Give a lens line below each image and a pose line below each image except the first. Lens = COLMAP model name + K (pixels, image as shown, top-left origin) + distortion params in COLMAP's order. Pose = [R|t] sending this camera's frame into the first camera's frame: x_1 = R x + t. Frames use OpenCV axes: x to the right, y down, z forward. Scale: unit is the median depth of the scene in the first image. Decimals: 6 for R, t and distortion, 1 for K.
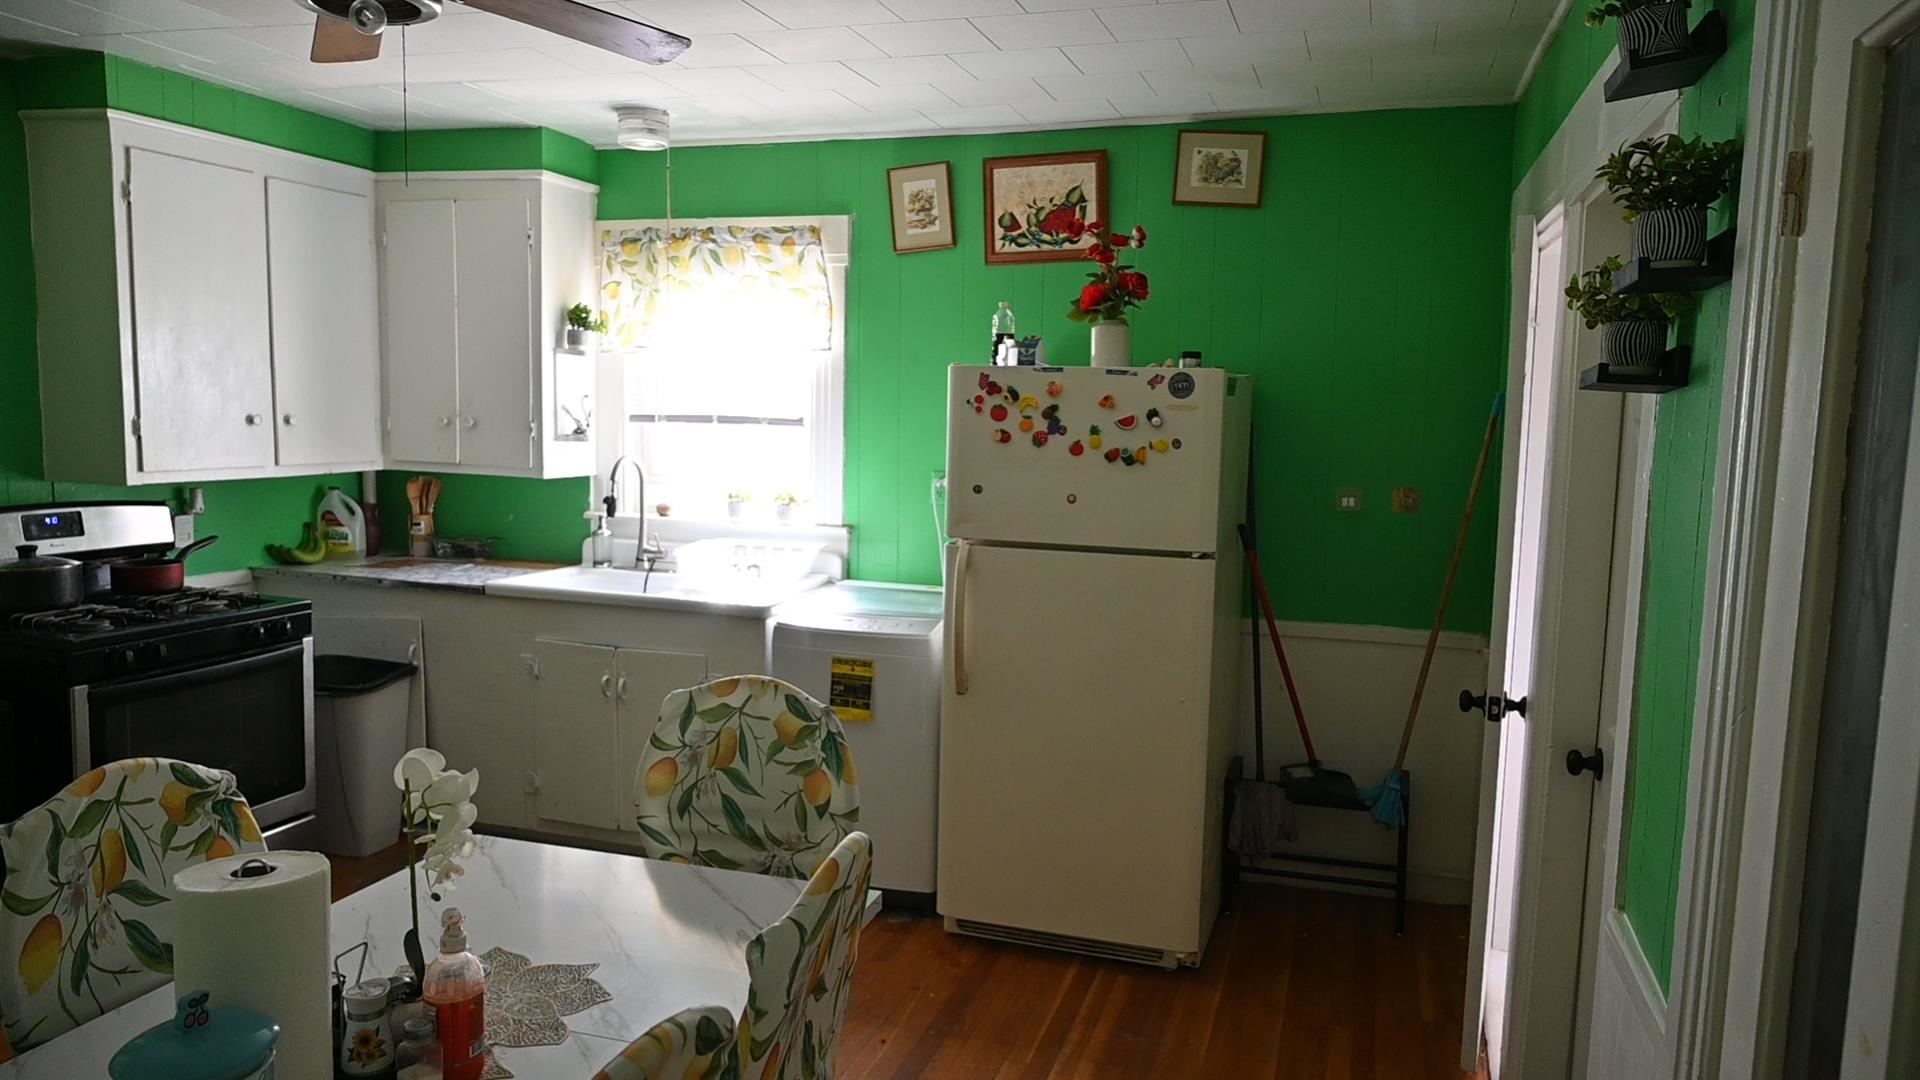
lens RADIAL K [[1285.4, 0, 963.2], [0, 1285.4, 536.5], [0, 0, 1]] dist [-0.014184, 0.002299]
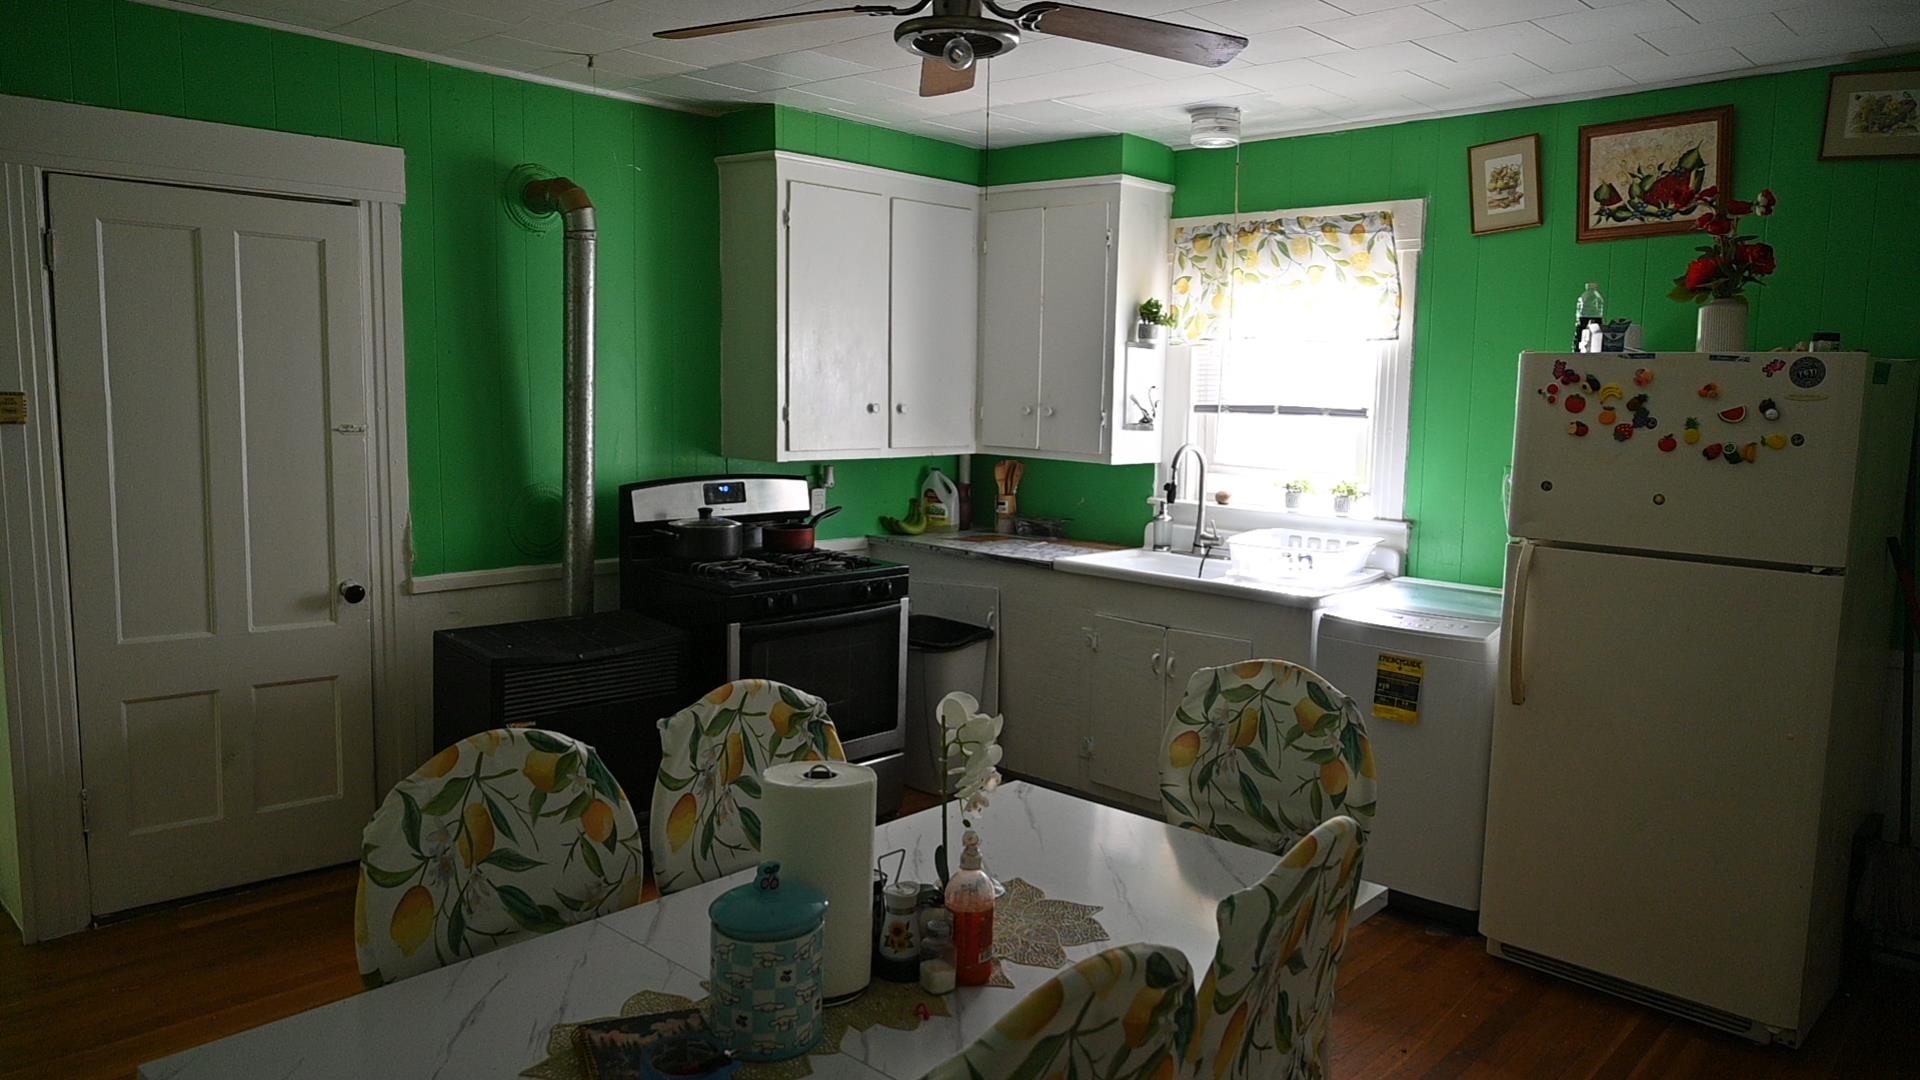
lens RADIAL K [[1285.4, 0, 959.6], [0, 1285.4, 535.0], [0, 0, 1]] dist [-0.014184, 0.002299]
pose [[0.898967, 0.046193, -0.435574, 0.033527], [-0.044125, 0.998915, 0.014869, 0.003505], [0.435788, 0.005853, 0.900030, -0.017653]]
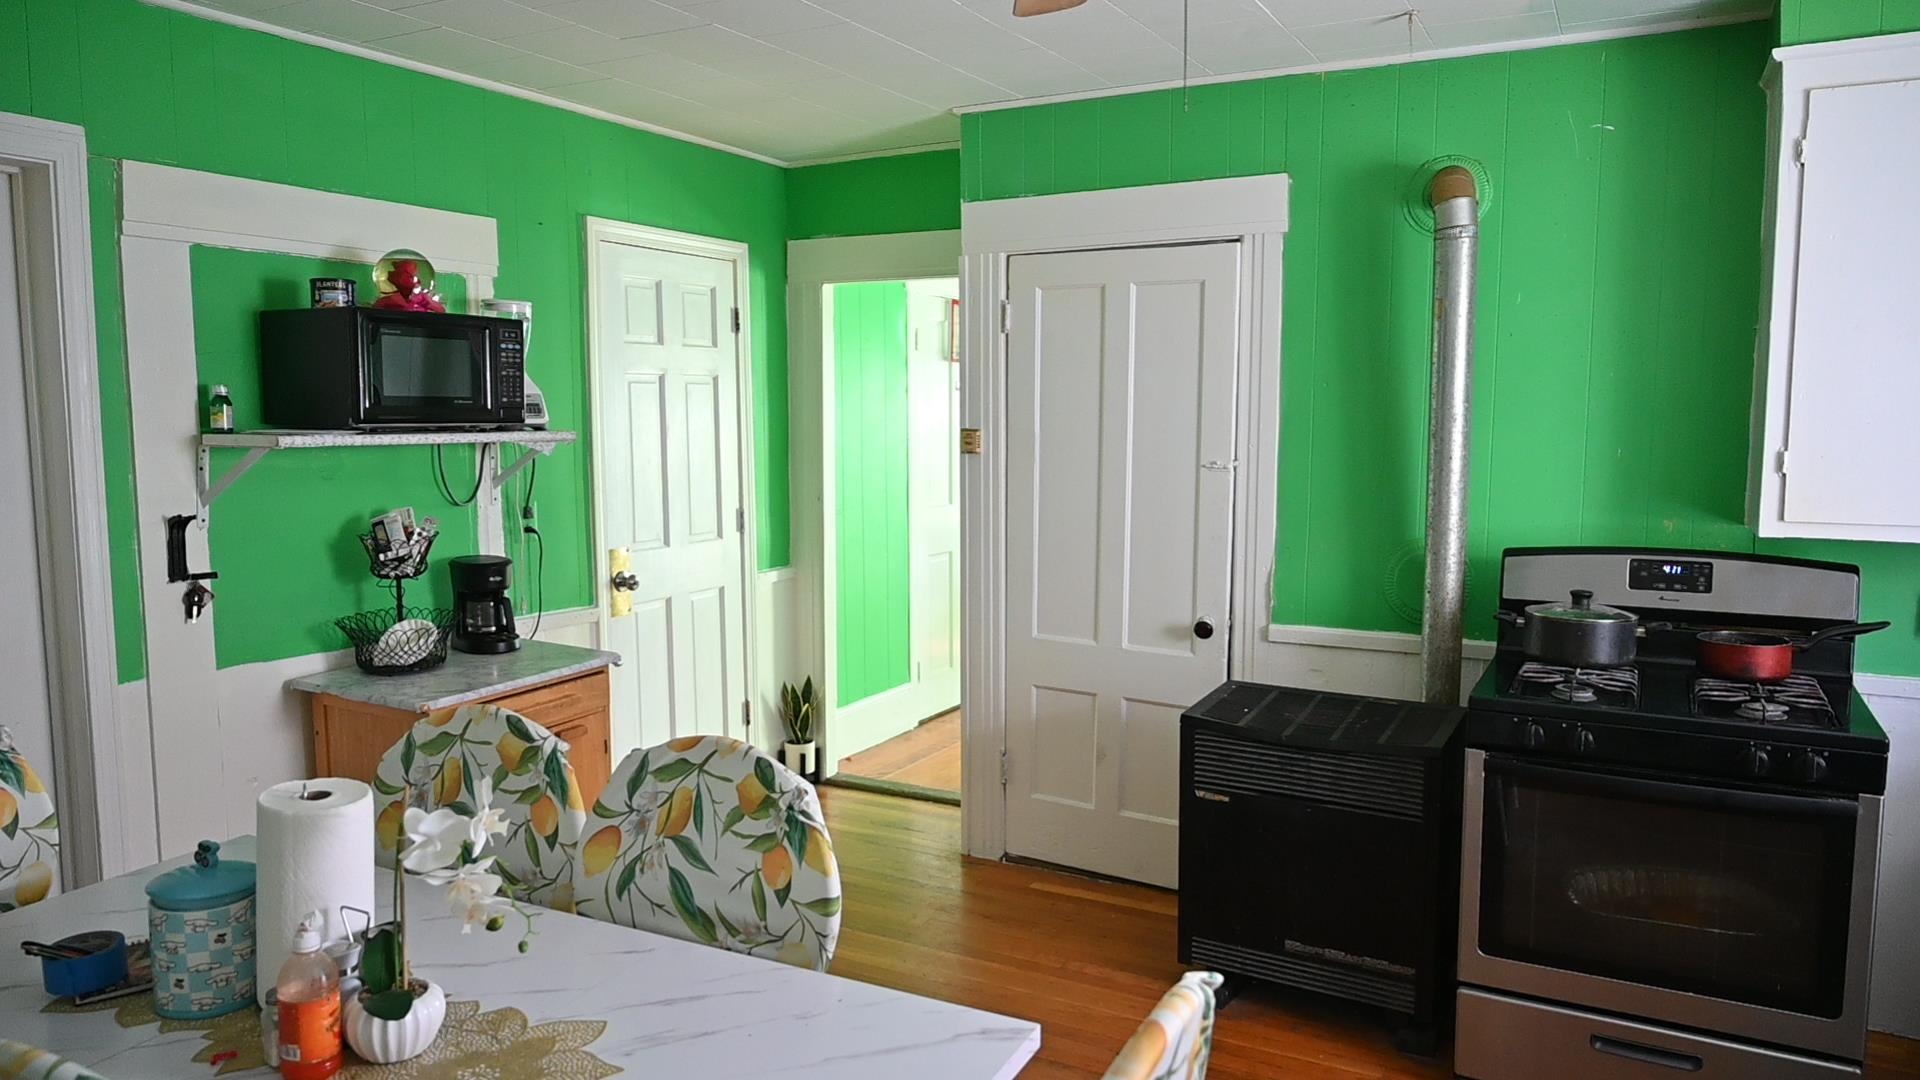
lens RADIAL K [[1285.4, 0, 950.4], [0, 1285.4, 536.2], [0, 0, 1]] dist [-0.014184, 0.002299]
pose [[-0.187090, 0.072085, -0.979694, 0.199064], [-0.104467, 0.990189, 0.092807, -0.062531], [0.976772, 0.119709, -0.177723, 0.681472]]
